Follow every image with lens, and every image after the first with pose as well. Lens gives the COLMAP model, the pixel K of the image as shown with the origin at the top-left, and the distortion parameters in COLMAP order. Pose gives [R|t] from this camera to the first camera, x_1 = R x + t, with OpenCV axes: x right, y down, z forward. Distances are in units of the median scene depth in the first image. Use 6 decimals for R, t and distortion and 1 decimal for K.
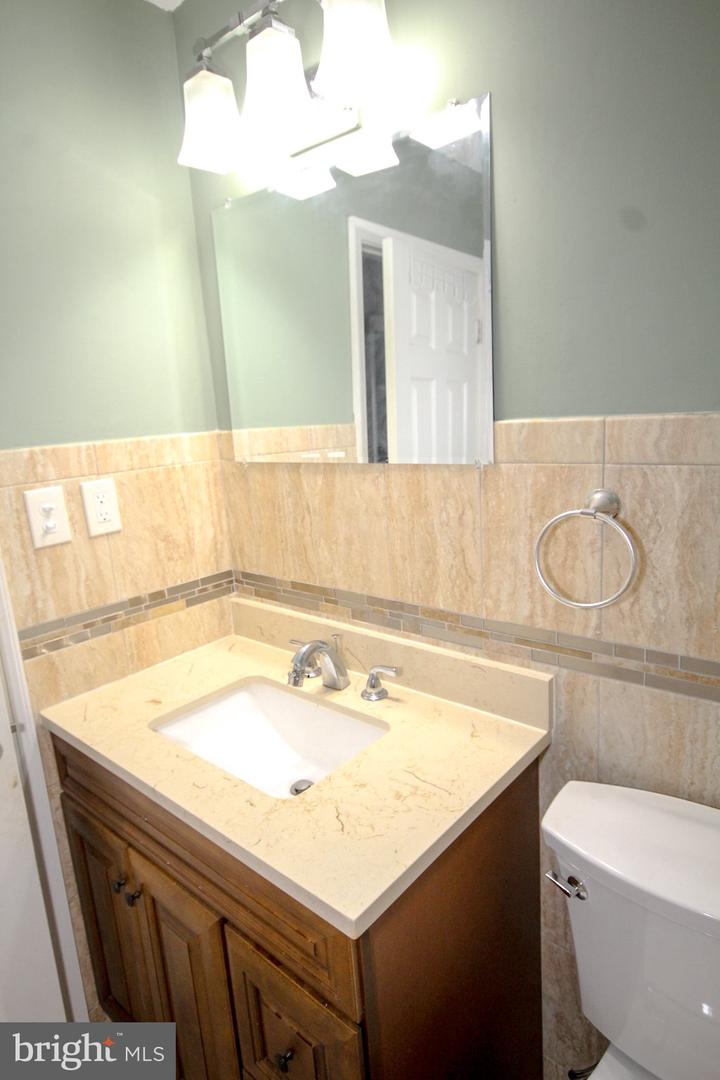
lens RADIAL K [[631.6, 0, 356.9], [0, 631.6, 539.9], [0, 0, 1]] dist [0.006817, 0.005061]
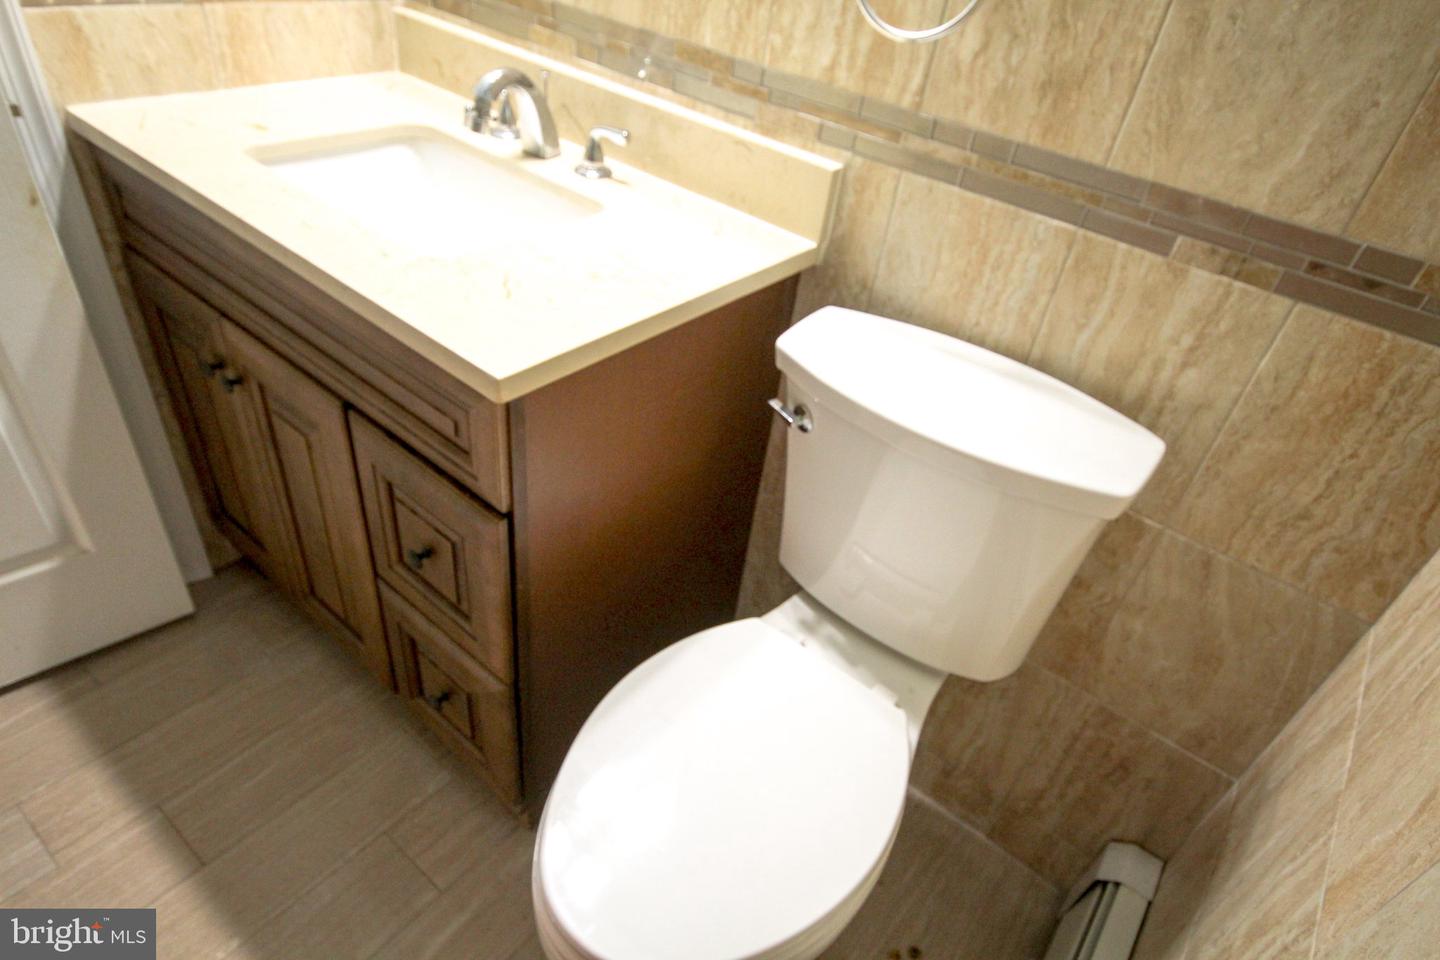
lens RADIAL K [[842.1, 0, 714.3], [0, 842.1, 479.0], [0, 0, 1]] dist [0.006817, 0.005061]
pose [[0.981474, 0.122049, 0.147695, 0.069257], [-0.173850, 0.891310, 0.418739, 0.147746], [-0.080536, -0.436658, 0.896016, 0.013254]]
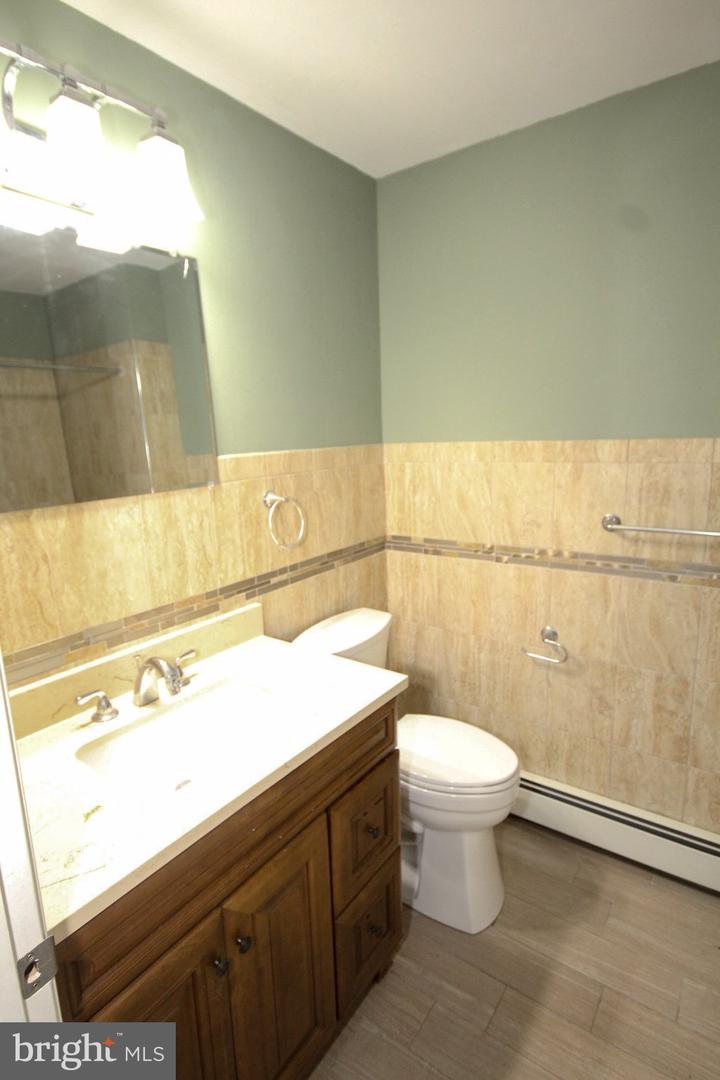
lens RADIAL K [[558.9, 0, 355.0], [0, 558.9, 538.5], [0, 0, 1]] dist [0.002755, 0.000606]
pose [[-0.079326, -0.126505, 0.988789, -1.119605], [0.250443, 0.957571, 0.142603, -0.096729], [-0.964876, 0.258947, -0.044278, 0.716134]]
